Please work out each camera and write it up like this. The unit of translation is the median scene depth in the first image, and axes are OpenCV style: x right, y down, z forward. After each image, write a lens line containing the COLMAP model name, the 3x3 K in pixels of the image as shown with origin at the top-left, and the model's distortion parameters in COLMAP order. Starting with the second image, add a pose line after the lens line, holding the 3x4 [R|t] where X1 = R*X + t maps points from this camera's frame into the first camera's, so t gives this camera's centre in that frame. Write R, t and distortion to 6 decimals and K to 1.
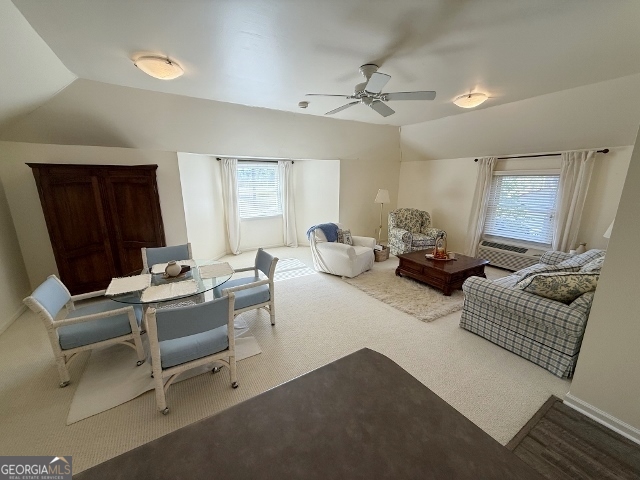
lens RADIAL K [[255.0, 0, 319.1], [0, 255.0, 241.3], [0, 0, 1]] dist [-0.002313, 0.000386]
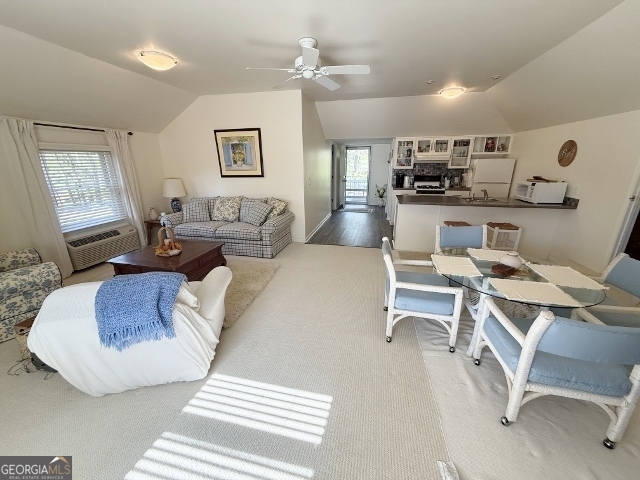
lens RADIAL K [[255.0, 0, 318.2], [0, 255.0, 240.3], [0, 0, 1]] dist [-0.002313, 0.000386]
pose [[-0.714801, -0.207239, 0.667916, -0.356281], [0.162413, 0.879774, 0.446788, -0.225763], [-0.680207, 0.427843, -0.595205, 1.002174]]
